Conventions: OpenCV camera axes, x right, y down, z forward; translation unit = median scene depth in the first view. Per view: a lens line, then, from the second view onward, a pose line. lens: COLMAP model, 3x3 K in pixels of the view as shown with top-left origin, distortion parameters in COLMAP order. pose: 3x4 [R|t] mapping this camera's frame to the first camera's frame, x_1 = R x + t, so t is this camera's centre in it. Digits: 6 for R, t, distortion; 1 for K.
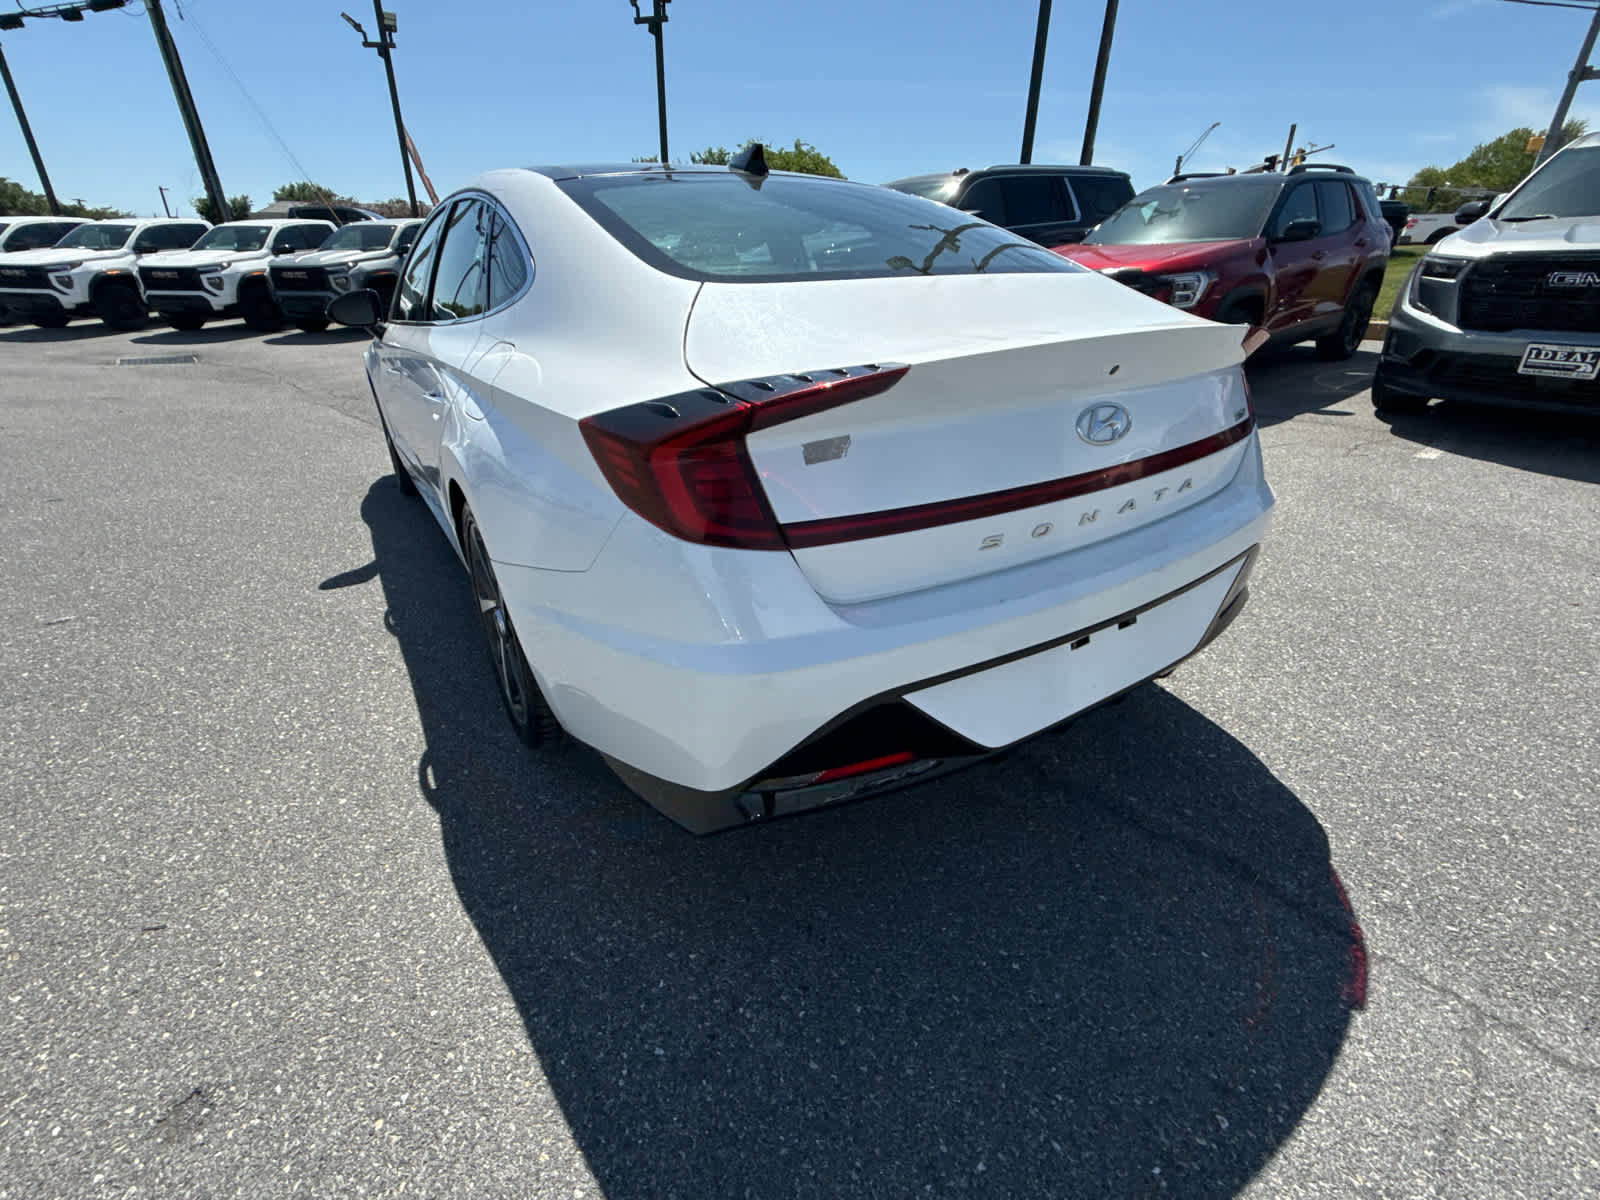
lens RADIAL K [[711.7, 0, 803.7], [0, 711.7, 596.8], [0, 0, 1]] dist [0.002248, 0.000660]
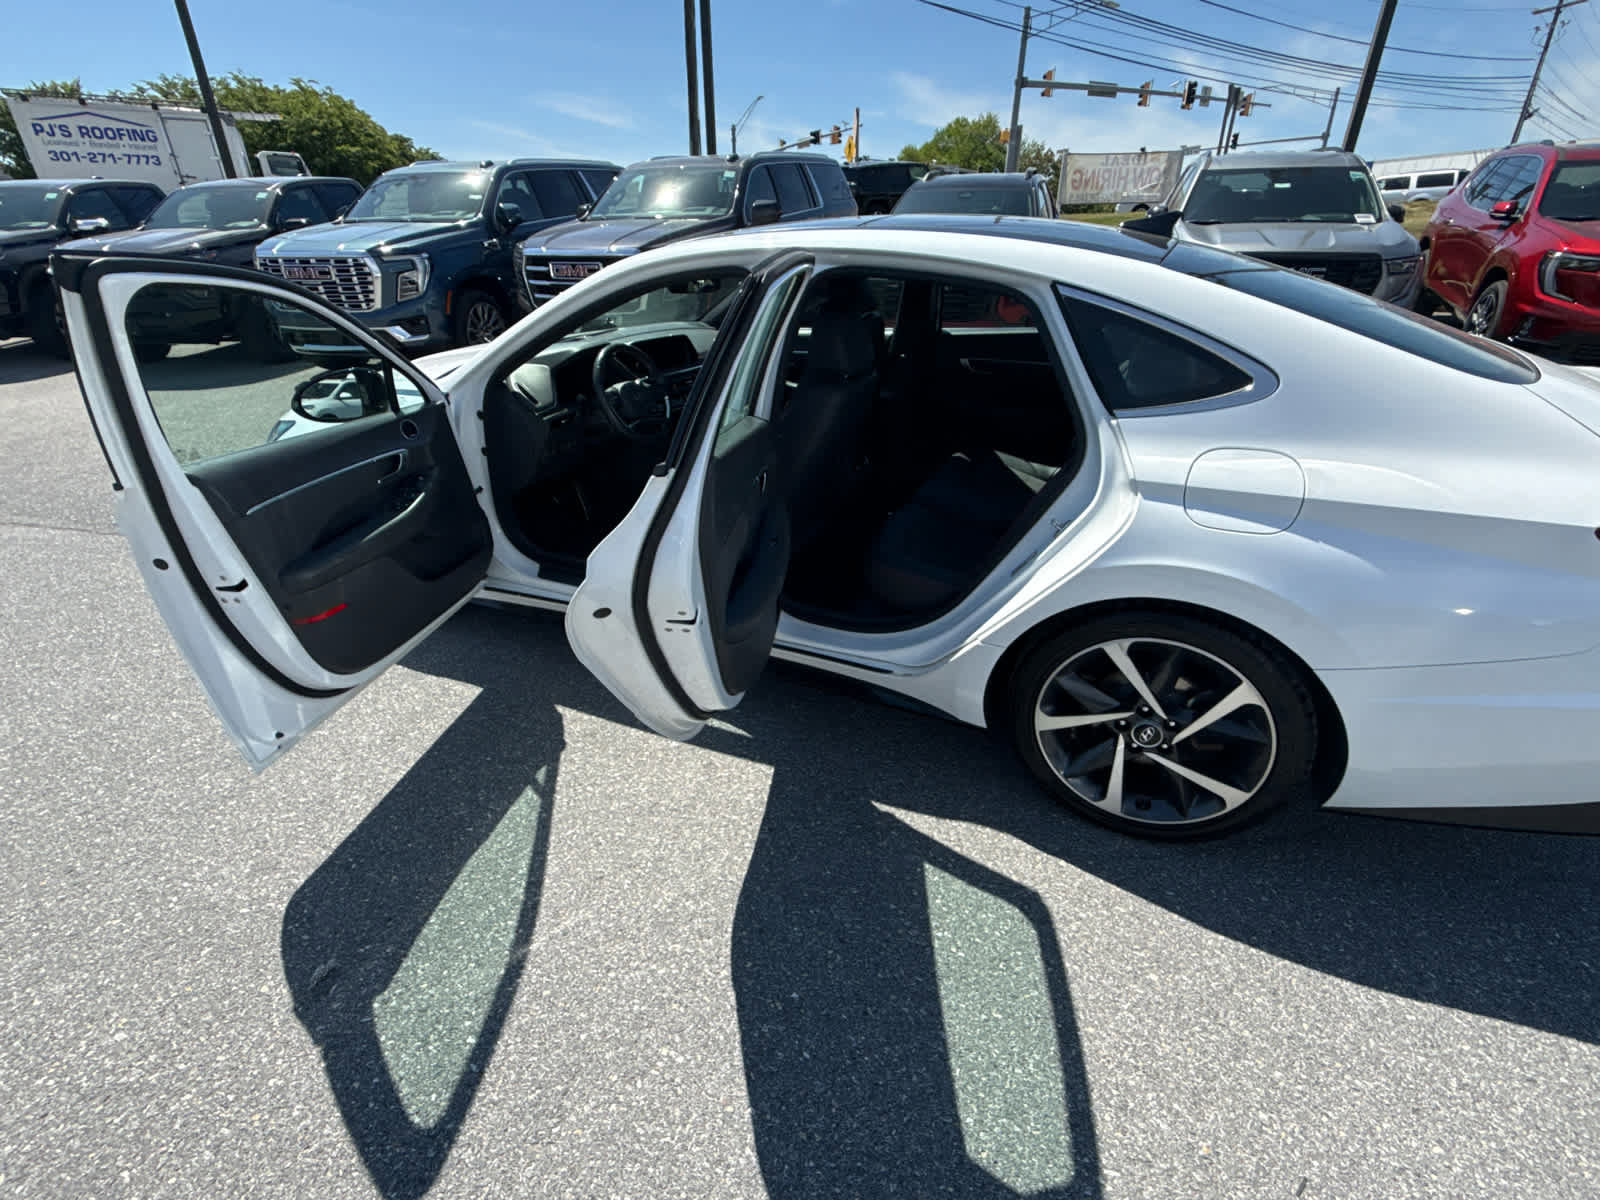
lens RADIAL K [[727.4, 0, 802.9], [0, 727.4, 604.0], [0, 0, 1]] dist [0.001204, -0.000984]
pose [[0.856889, -0.242309, 0.455002, -1.219140], [0.222728, 0.970030, 0.097127, -0.327234], [-0.464901, 0.018115, 0.885178, 0.355127]]
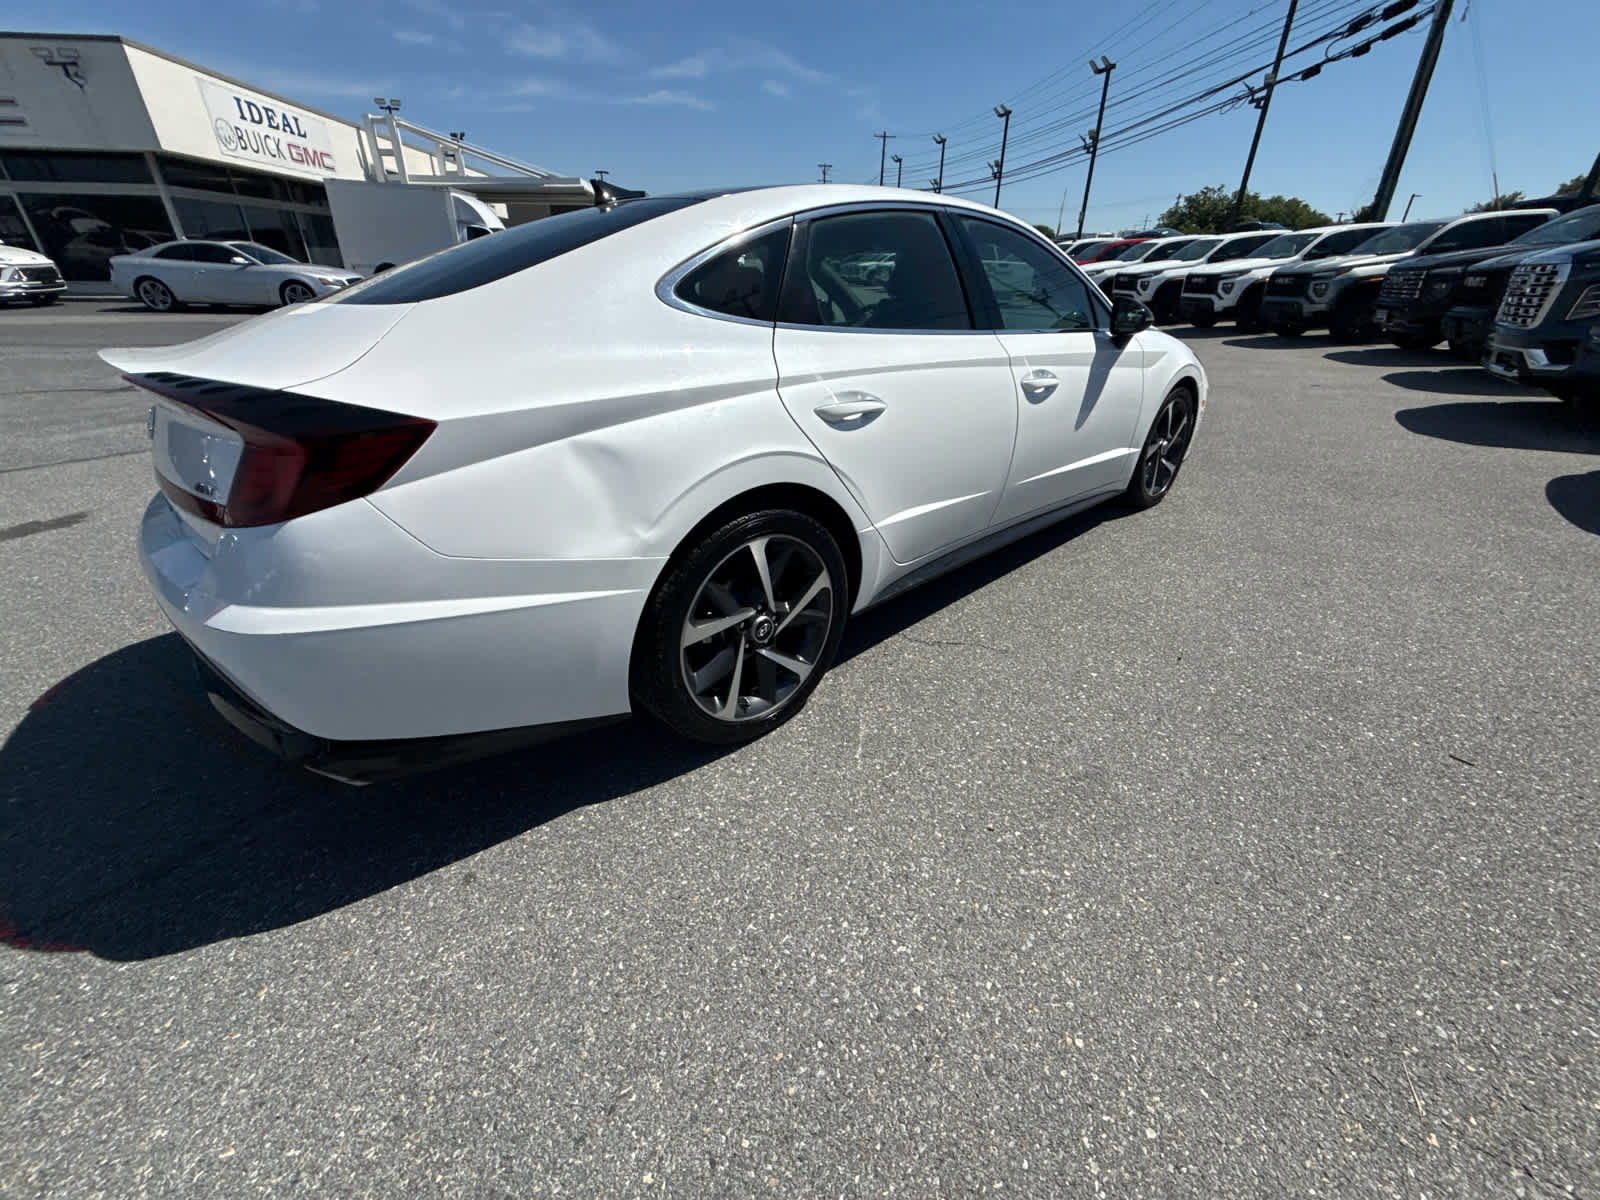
lens RADIAL K [[635.9, 0, 800.0], [0, 635.9, 600.0], [0, 0, 1]] dist [-0.003200, -0.000032]
pose [[0.183764, 0.436145, -0.880913, 1.227027], [-0.396622, 0.852884, 0.339529, -0.563794], [0.899401, 0.286996, 0.329714, 1.225625]]
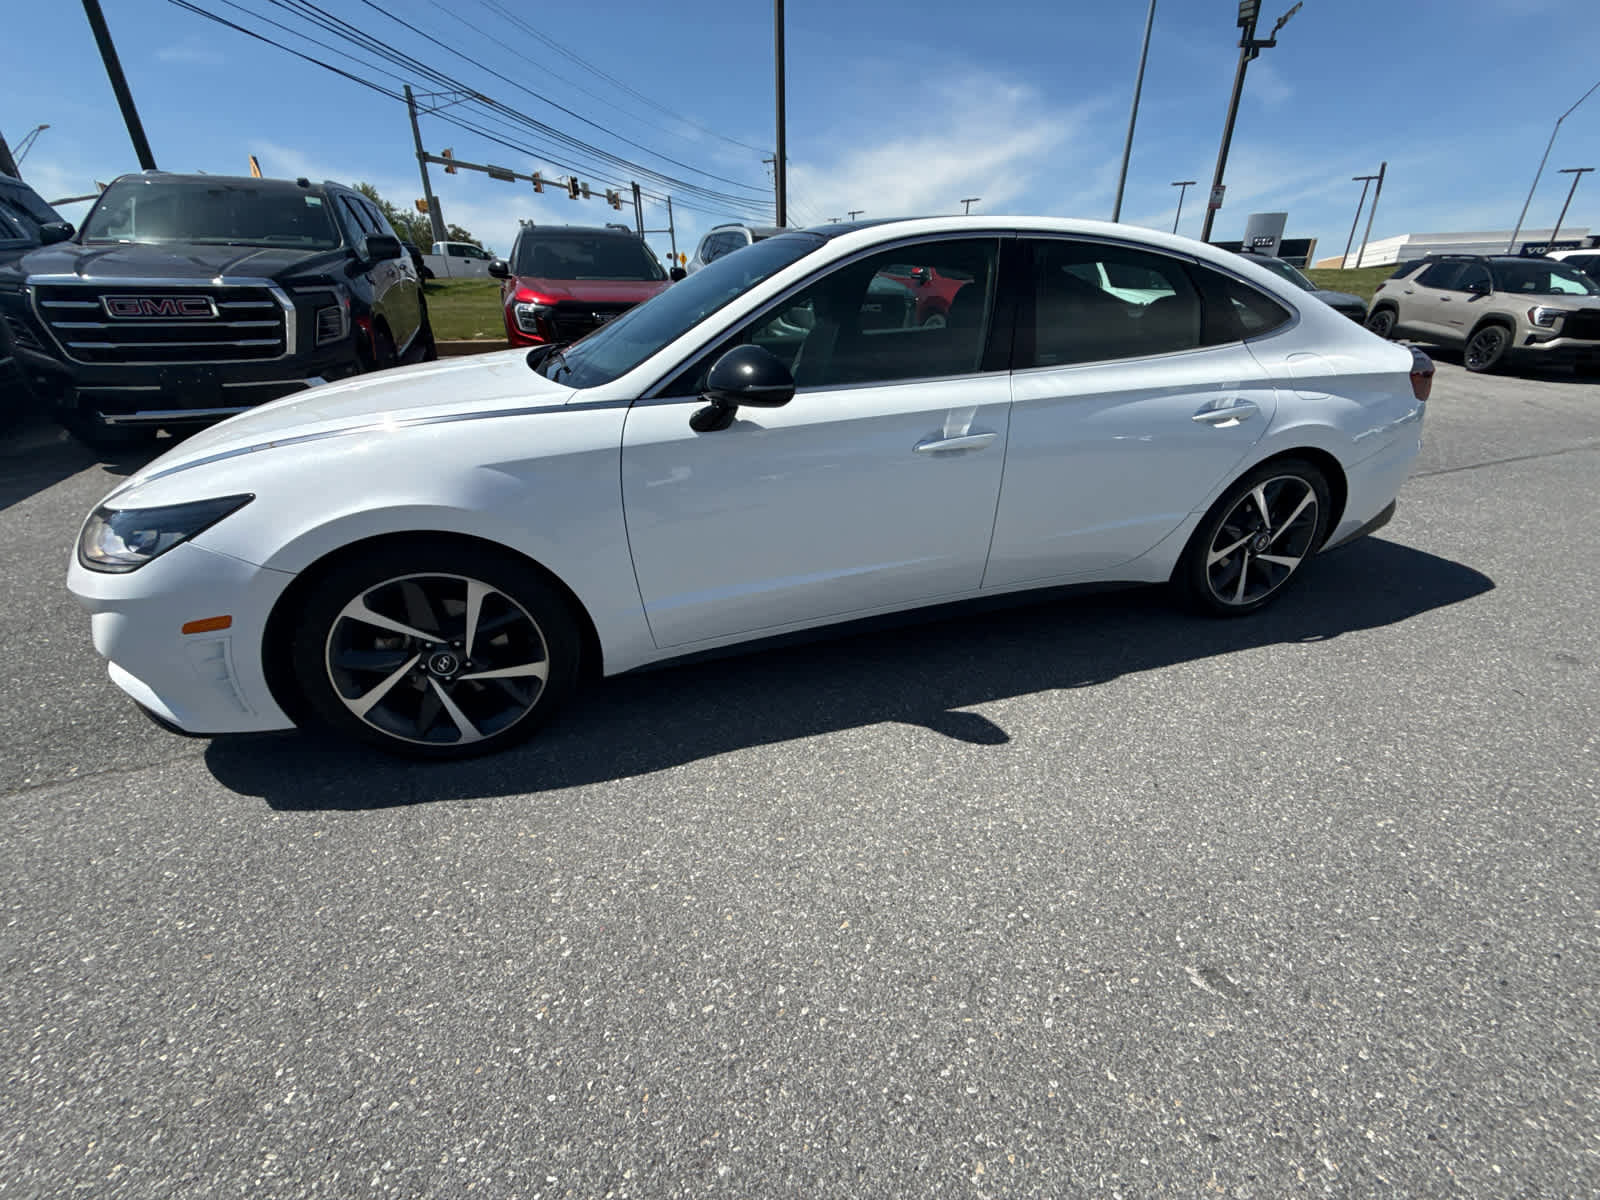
lens RADIAL K [[642.3, 0, 805.8], [0, 642.3, 598.3], [0, 0, 1]] dist [-0.000537, 0.000407]
pose [[0.262136, -0.408017, 0.874532, -1.930451], [0.400895, 0.870368, 0.285908, -0.640602], [-0.877820, 0.275649, 0.391726, 1.353667]]
